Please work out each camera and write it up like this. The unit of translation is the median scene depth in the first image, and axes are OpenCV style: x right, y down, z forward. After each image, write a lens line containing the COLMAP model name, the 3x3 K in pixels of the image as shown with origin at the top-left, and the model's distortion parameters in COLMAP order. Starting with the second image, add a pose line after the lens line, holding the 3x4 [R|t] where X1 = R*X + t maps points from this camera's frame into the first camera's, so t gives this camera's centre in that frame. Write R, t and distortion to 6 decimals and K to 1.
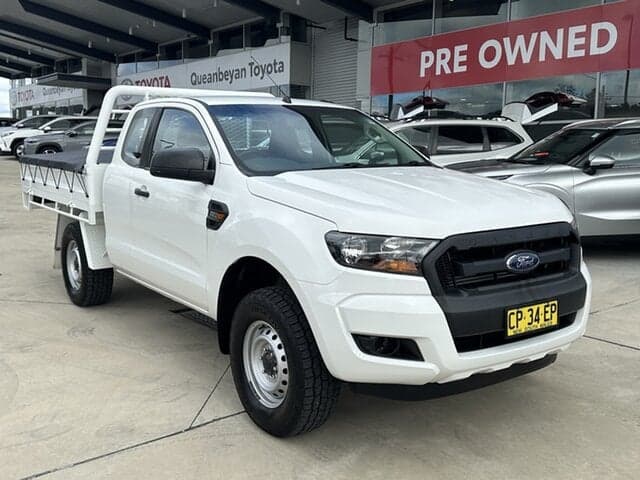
lens RADIAL K [[672.5, 0, 325.8], [0, 672.5, 238.4], [0, 0, 1]] dist [0.195336, -0.434915]
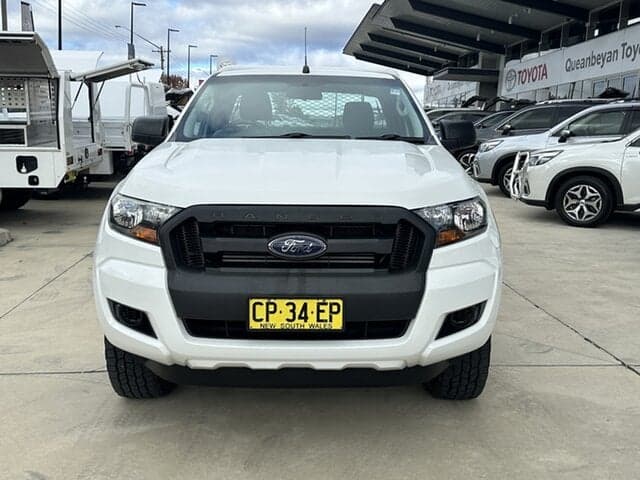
lens RADIAL K [[672.5, 0, 325.8], [0, 672.5, 238.4], [0, 0, 1]] dist [0.195336, -0.434915]
pose [[0.821864, 0.098861, -0.561040, 0.762023], [-0.093997, 0.994862, 0.037610, -0.009357], [0.561875, 0.021826, 0.826934, 0.330767]]
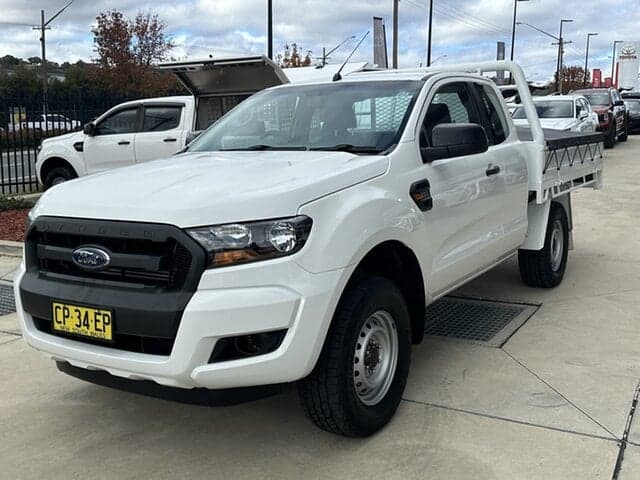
lens RADIAL K [[672.5, 0, 325.8], [0, 672.5, 238.4], [0, 0, 1]] dist [0.195336, -0.434915]
pose [[0.387192, 0.134980, -0.912065, 1.195568], [-0.106956, 0.989123, 0.100978, -0.111838], [0.915774, 0.058453, 0.397417, 0.903974]]
